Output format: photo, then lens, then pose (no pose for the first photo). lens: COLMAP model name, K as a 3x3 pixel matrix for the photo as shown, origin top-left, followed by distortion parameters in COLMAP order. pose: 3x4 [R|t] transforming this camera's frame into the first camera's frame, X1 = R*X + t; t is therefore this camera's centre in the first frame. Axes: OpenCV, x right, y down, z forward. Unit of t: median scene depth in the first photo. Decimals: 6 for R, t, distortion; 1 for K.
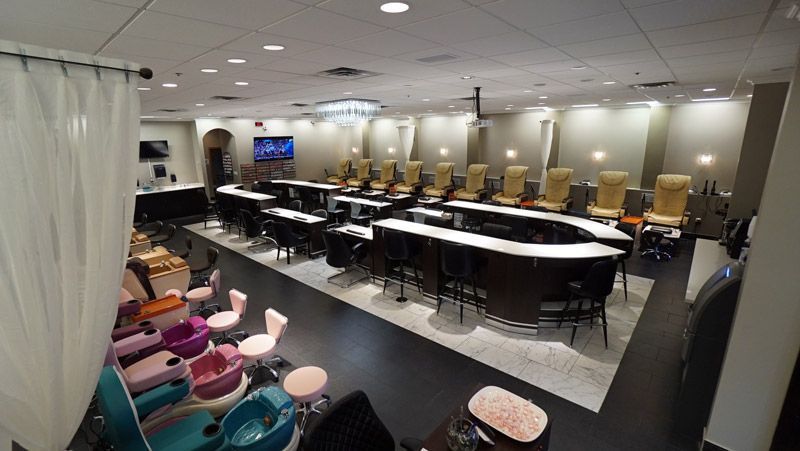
lens RADIAL K [[357.0, 0, 398.9], [0, 357.0, 225.6], [0, 0, 1]] dist [-0.064822, 0.024195]
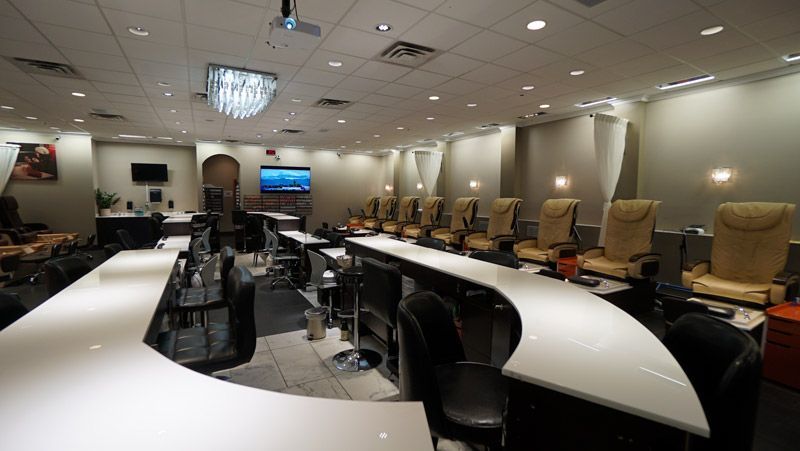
lens RADIAL K [[357.0, 0, 398.9], [0, 357.0, 225.6], [0, 0, 1]] dist [-0.064822, 0.024195]
pose [[0.944718, 0.051712, -0.323780, 0.244469], [-0.104229, 0.983627, -0.147020, -0.006639], [0.310876, 0.172639, 0.934640, 0.333562]]
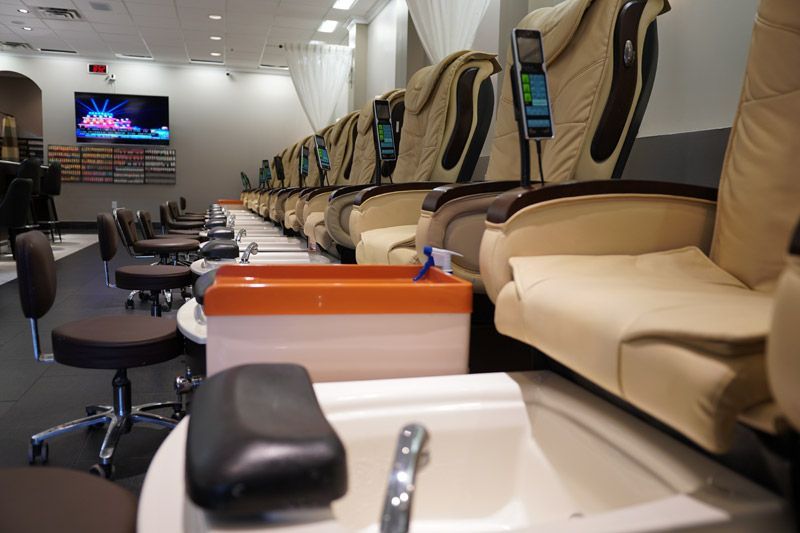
lens RADIAL K [[645.8, 0, 397.1], [0, 645.8, 264.9], [0, 0, 1]] dist [-0.083177, 0.079955]
pose [[0.843328, 0.097915, -0.528404, 0.532619], [-0.172492, 0.980554, -0.093596, -0.004978], [0.508964, 0.170078, 0.843818, 0.578386]]
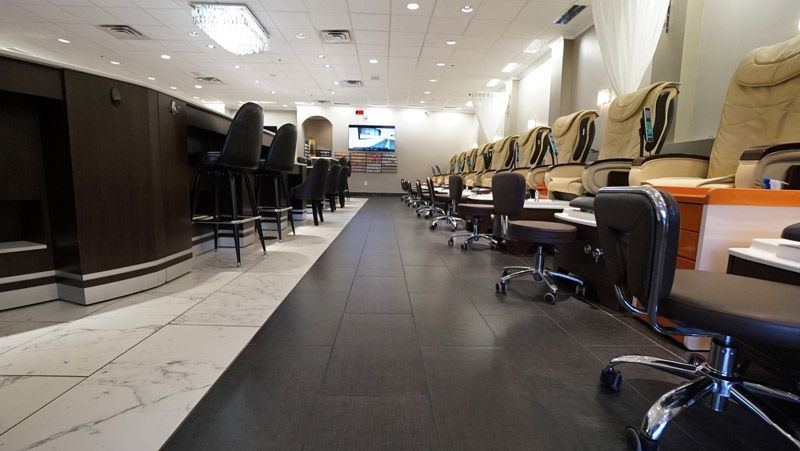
lens RADIAL K [[357.0, 0, 398.9], [0, 357.0, 225.6], [0, 0, 1]] dist [-0.064822, 0.024195]
pose [[0.694918, 0.124380, -0.708251, 0.459244], [-0.212137, 0.976553, -0.036646, 0.029883], [0.687086, 0.175711, 0.705009, 0.511940]]
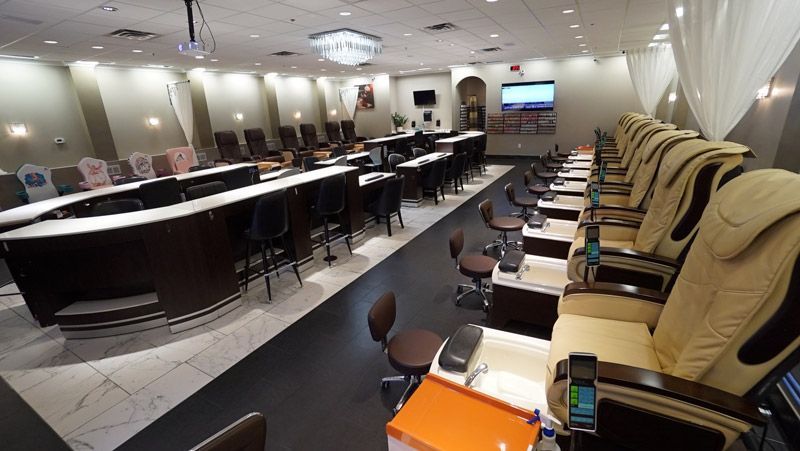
lens RADIAL K [[357.0, 0, 398.9], [0, 357.0, 225.6], [0, 0, 1]] dist [-0.064822, 0.024195]
pose [[0.218689, 0.309549, -0.925394, 0.544413], [-0.200430, 0.942378, 0.267865, -0.107360], [0.954988, 0.126898, 0.268131, 0.615320]]
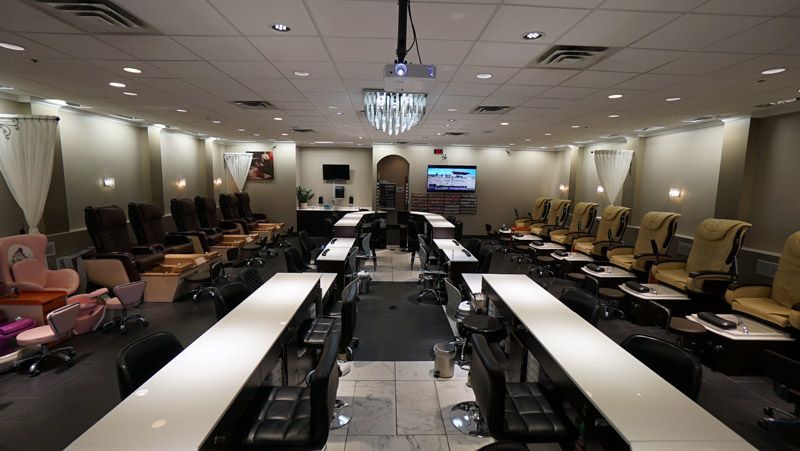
lens RADIAL K [[359.5, 0, 398.5], [0, 359.5, 225.2], [0, 0, 1]] dist [-0.062795, 0.023863]
pose [[0.682900, 0.121635, -0.720314, 0.255471], [-0.209451, 0.977243, -0.033551, -0.056635], [0.699841, 0.173782, 0.692836, 0.365771]]
